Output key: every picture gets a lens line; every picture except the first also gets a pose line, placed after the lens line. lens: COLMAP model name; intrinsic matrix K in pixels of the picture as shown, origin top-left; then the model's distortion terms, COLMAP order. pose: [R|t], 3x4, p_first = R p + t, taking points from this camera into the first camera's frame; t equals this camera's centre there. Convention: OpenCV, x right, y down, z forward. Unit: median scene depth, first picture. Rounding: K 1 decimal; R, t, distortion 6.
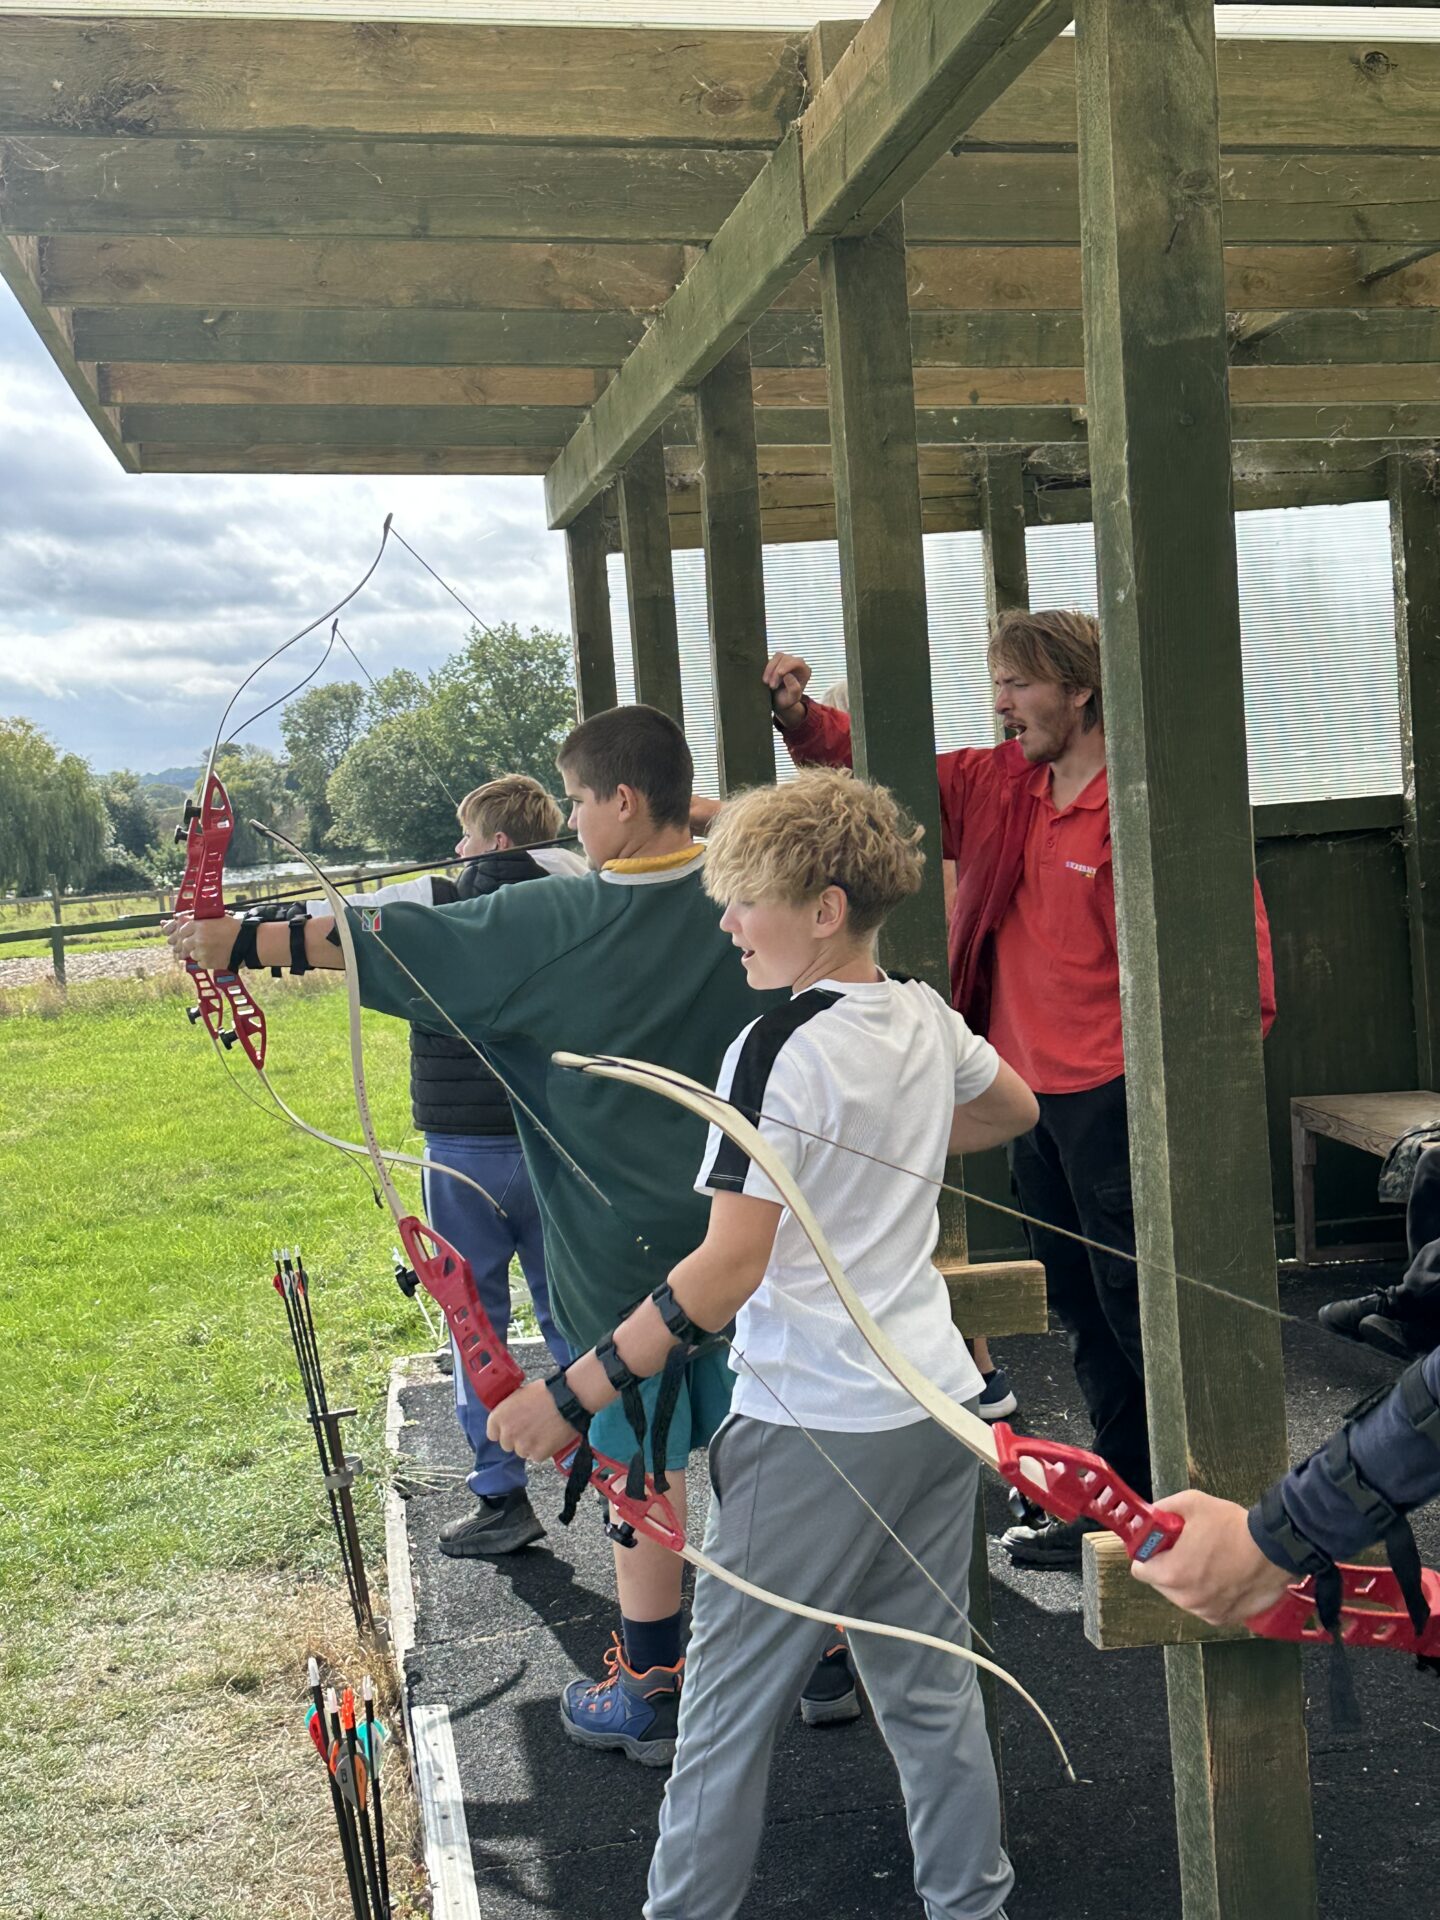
lens RADIAL K [[2590.9, 0, 720.0], [0, 2590.9, 960.0], [0, 0, 1]] dist [0.094096, -0.027658]
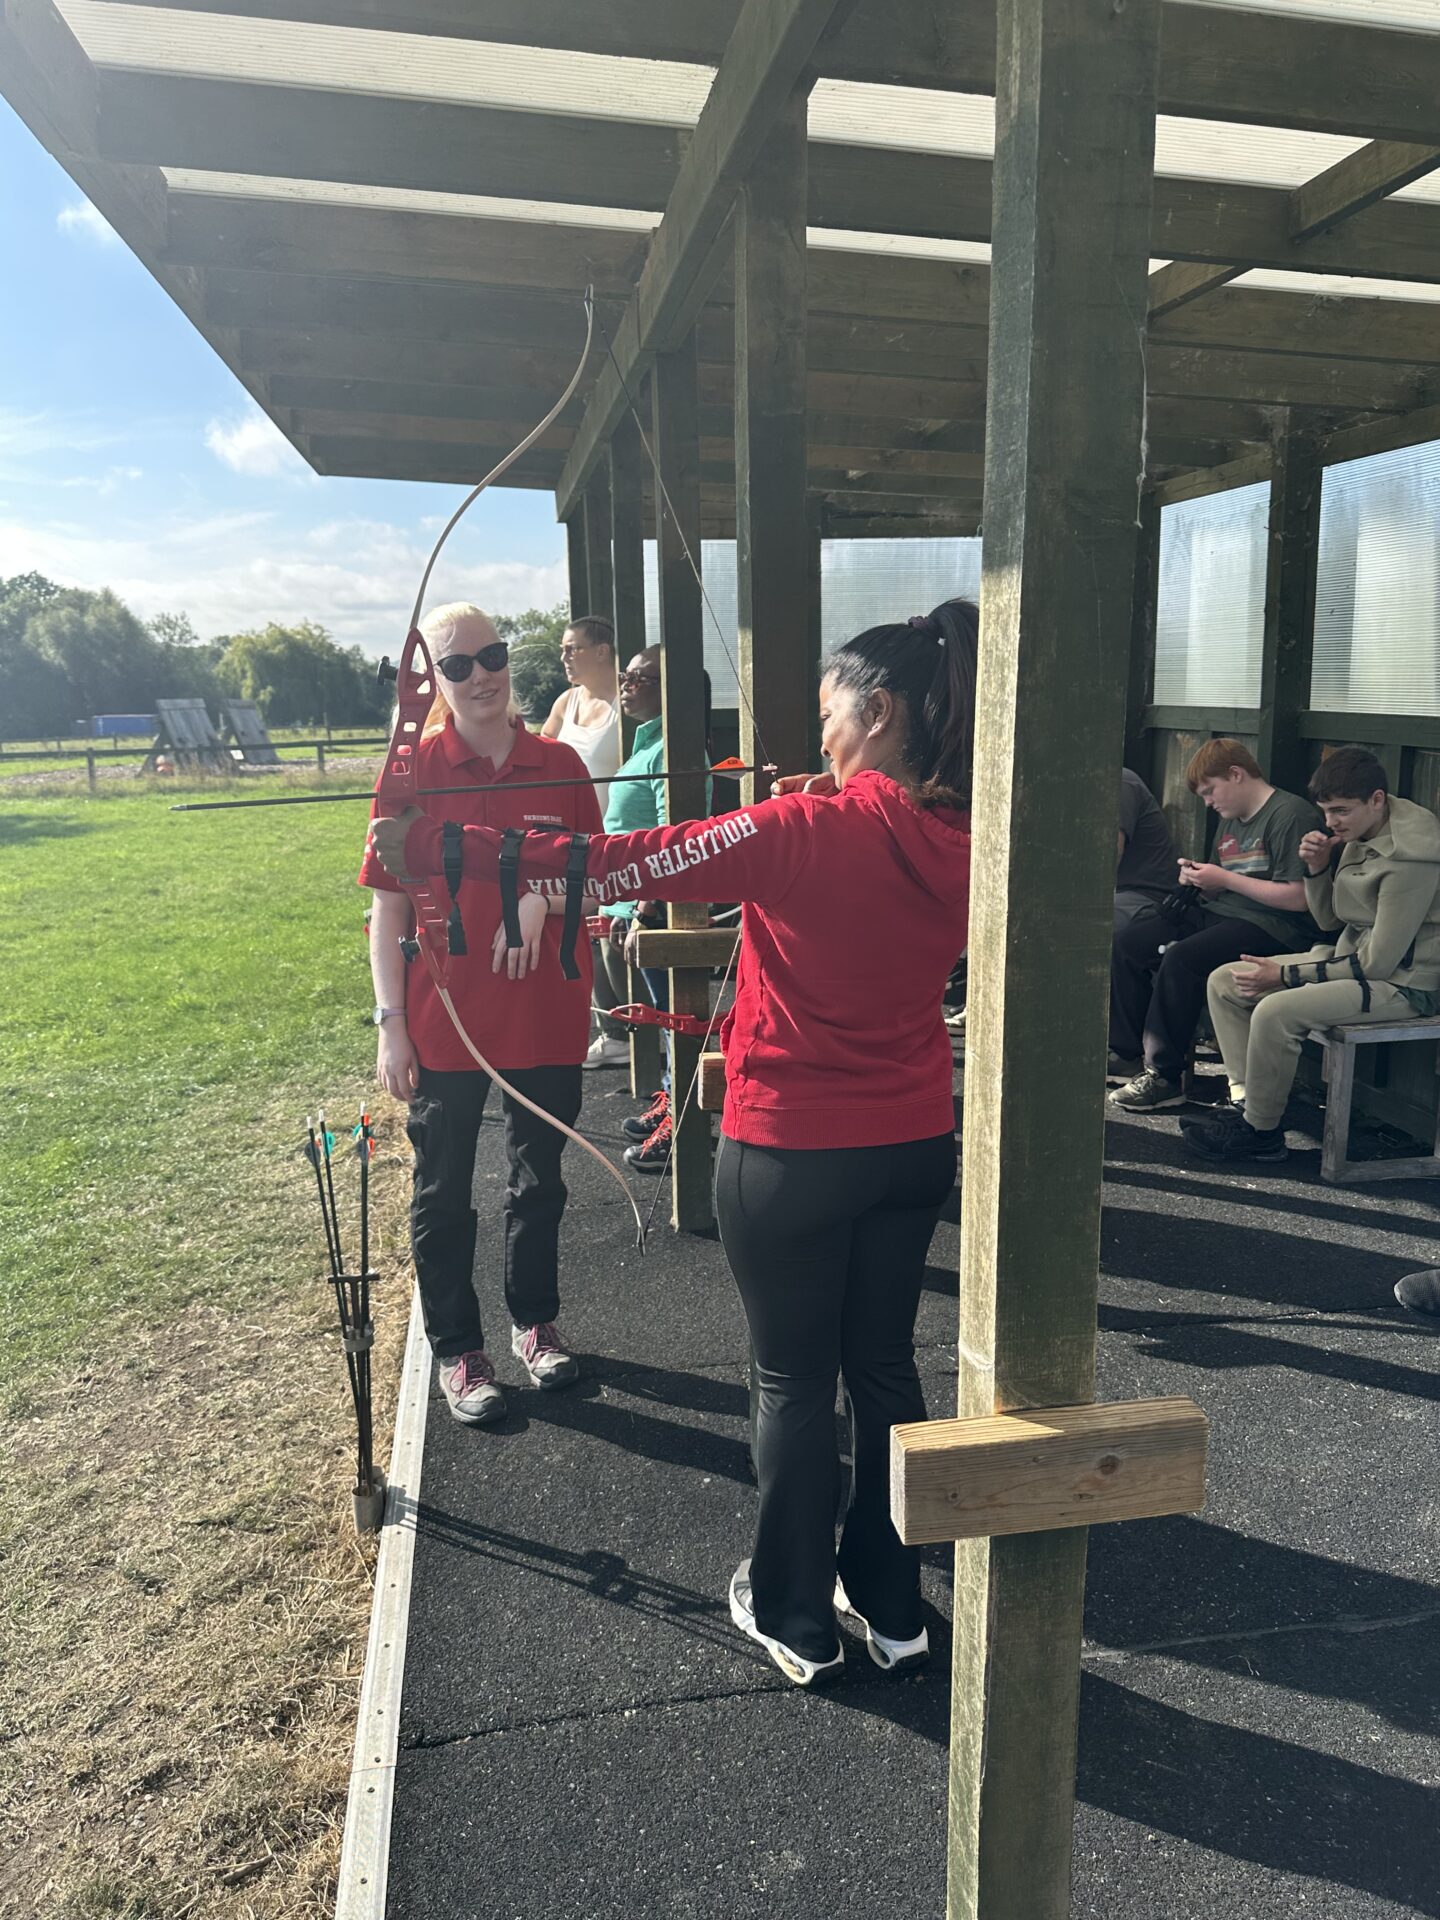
lens RADIAL K [[1417.5, 0, 748.7], [0, 1417.5, 964.3], [0, 0, 1]] dist [-0.000499, -0.006045]
pose [[0.998011, 0.049884, 0.038536, 0.058202], [-0.054358, 0.990610, 0.125444, 0.008549], [-0.031917, -0.127289, 0.991352, -0.011924]]
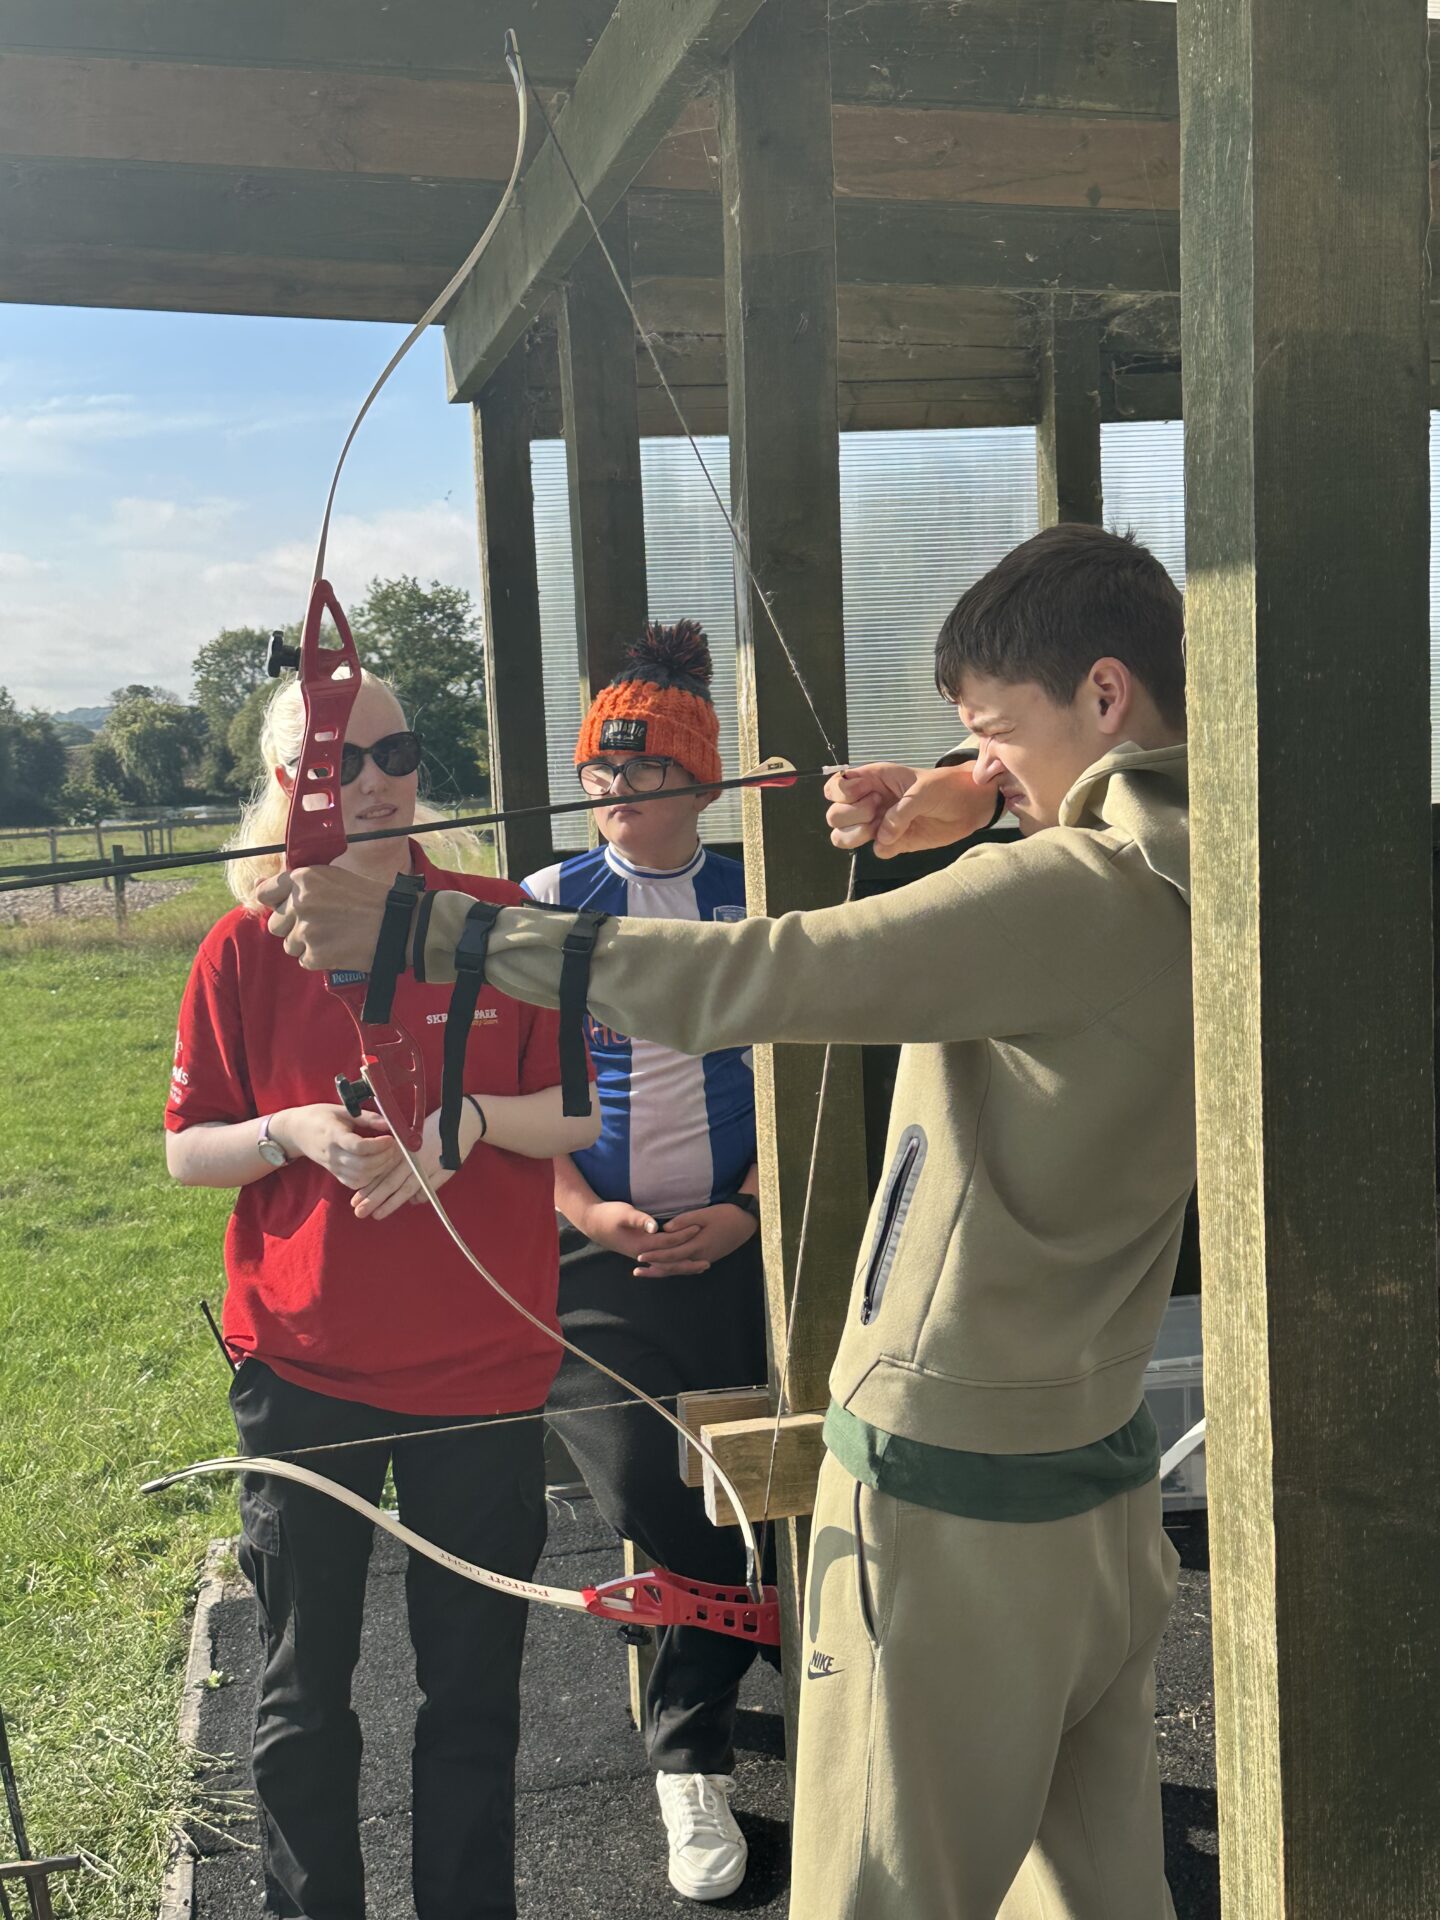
lens RADIAL K [[2445.0, 0, 720.0], [0, 2445.0, 960.0], [0, 0, 1]] dist [0.070139, -0.009662]
pose [[0.998593, 0.023012, 0.047774, -0.026917], [-0.024067, 0.999476, 0.021627, -0.036250], [-0.047251, -0.022747, 0.998624, 0.418398]]
